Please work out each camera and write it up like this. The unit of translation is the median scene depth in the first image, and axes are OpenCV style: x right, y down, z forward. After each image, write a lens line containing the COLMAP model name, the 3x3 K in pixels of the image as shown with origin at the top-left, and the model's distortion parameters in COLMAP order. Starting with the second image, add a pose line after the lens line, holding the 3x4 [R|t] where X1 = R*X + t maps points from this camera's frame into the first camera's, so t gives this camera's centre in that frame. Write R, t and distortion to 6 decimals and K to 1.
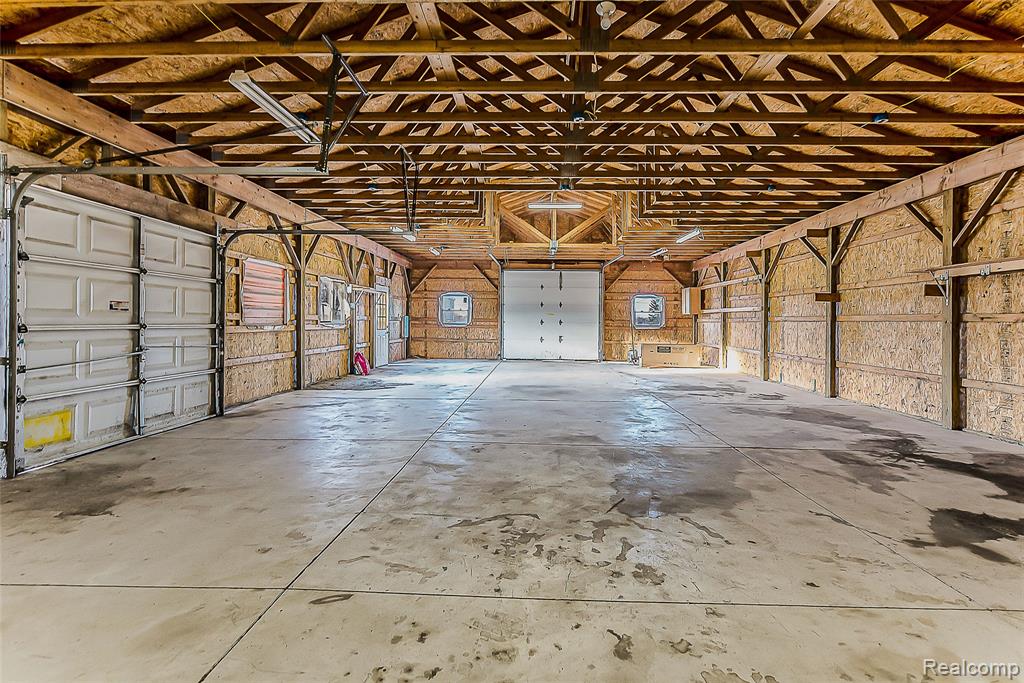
lens RADIAL K [[469.8, 0, 517.9], [0, 469.8, 332.2], [0, 0, 1]] dist [0.000459, -0.000484]
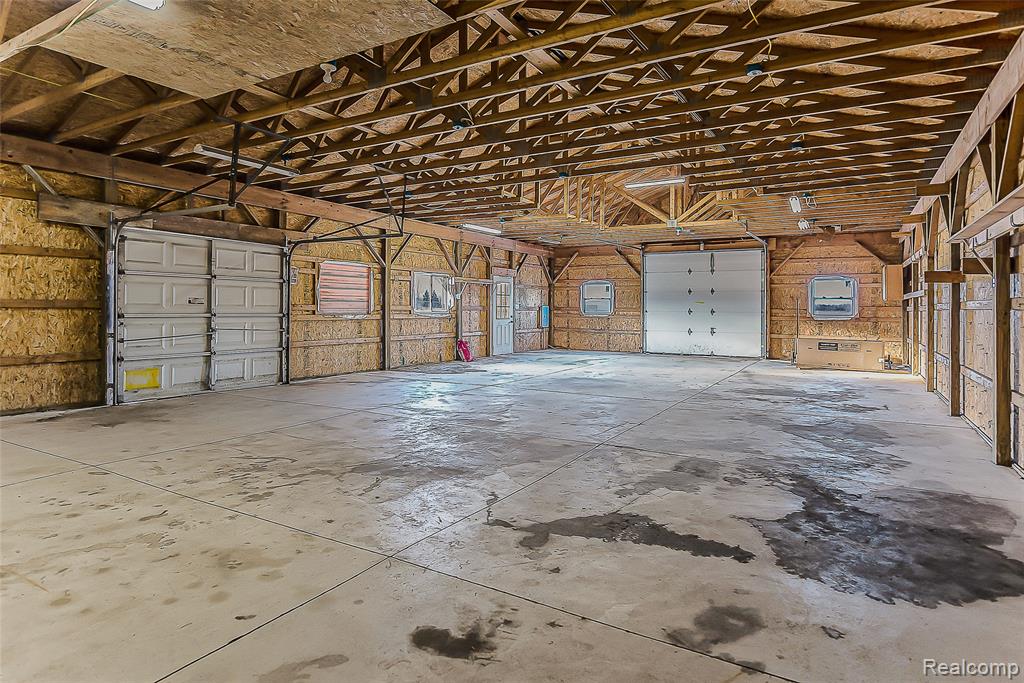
lens RADIAL K [[515.5, 0, 512.2], [0, 515.5, 309.2], [0, 0, 1]] dist [0.000055, 0.000218]
pose [[0.896531, -0.003426, -0.442969, 0.560930], [-0.008279, 0.999666, -0.024488, 0.001045], [0.442905, 0.025622, 0.896203, -0.009930]]
